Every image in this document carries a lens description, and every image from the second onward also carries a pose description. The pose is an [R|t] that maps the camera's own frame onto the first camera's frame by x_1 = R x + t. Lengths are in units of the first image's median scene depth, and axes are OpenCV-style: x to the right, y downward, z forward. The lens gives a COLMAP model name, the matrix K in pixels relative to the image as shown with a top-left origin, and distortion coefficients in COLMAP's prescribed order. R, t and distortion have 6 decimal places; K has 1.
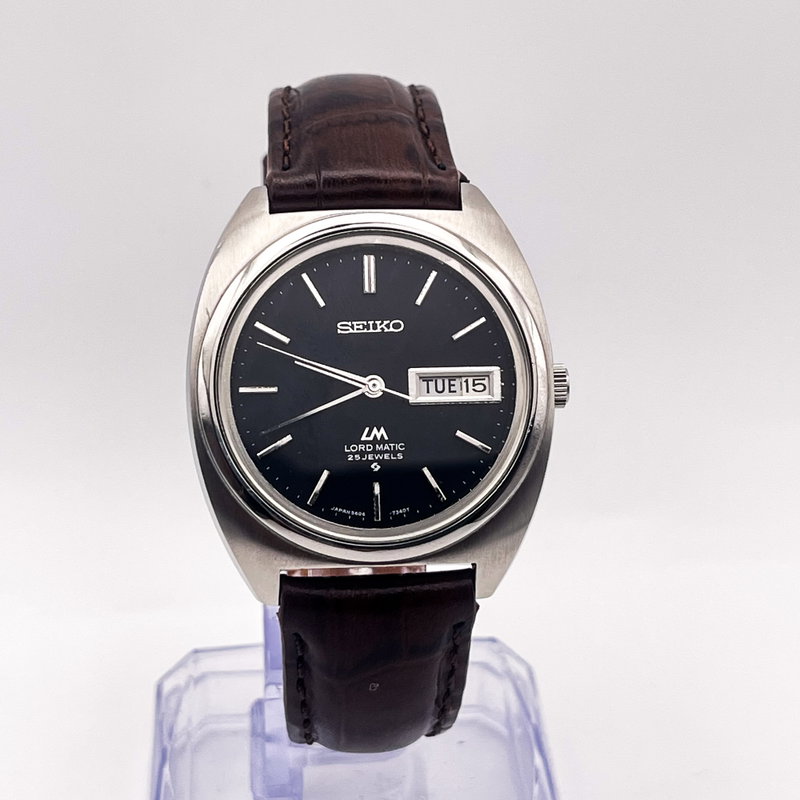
lens RADIAL K [[2038.4, 0, 400.5], [0, 2038.4, 400.6], [0, 0, 1]] dist [-0.003856, 0.000000]
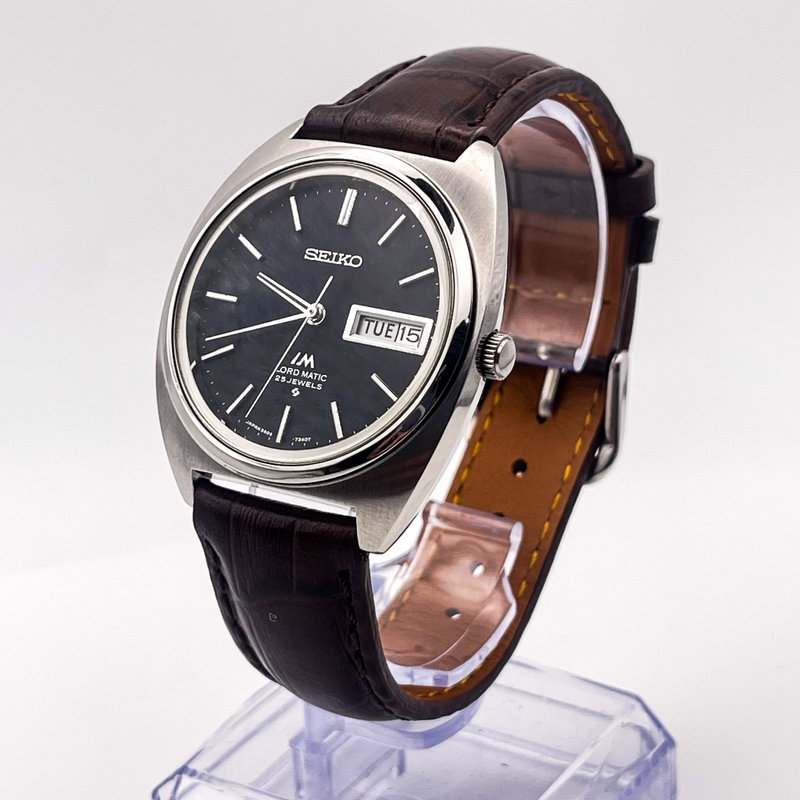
lens RADIAL K [[2038.4, 0, 399.4], [0, 2038.4, 399.5], [0, 0, 1]] dist [-0.003856, 0.000000]
pose [[0.810460, 0.192937, -0.553109, 0.578531], [-0.247013, 0.968714, -0.024033, 0.047204], [0.531167, 0.156103, 0.832763, 0.195214]]
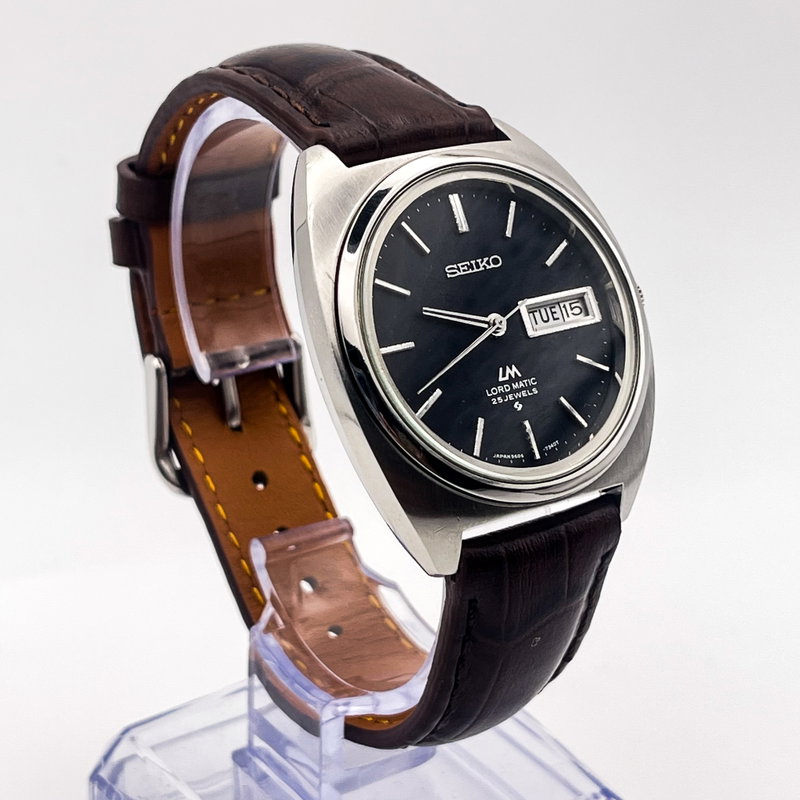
lens RADIAL K [[2038.4, 0, 399.4], [0, 2038.4, 399.8], [0, 0, 1]] dist [-0.003856, 0.000000]
pose [[0.865493, -0.188033, 0.464290, -0.500420], [0.223846, 0.974361, -0.022670, 0.038634], [-0.448124, 0.123550, 0.885393, 0.177923]]
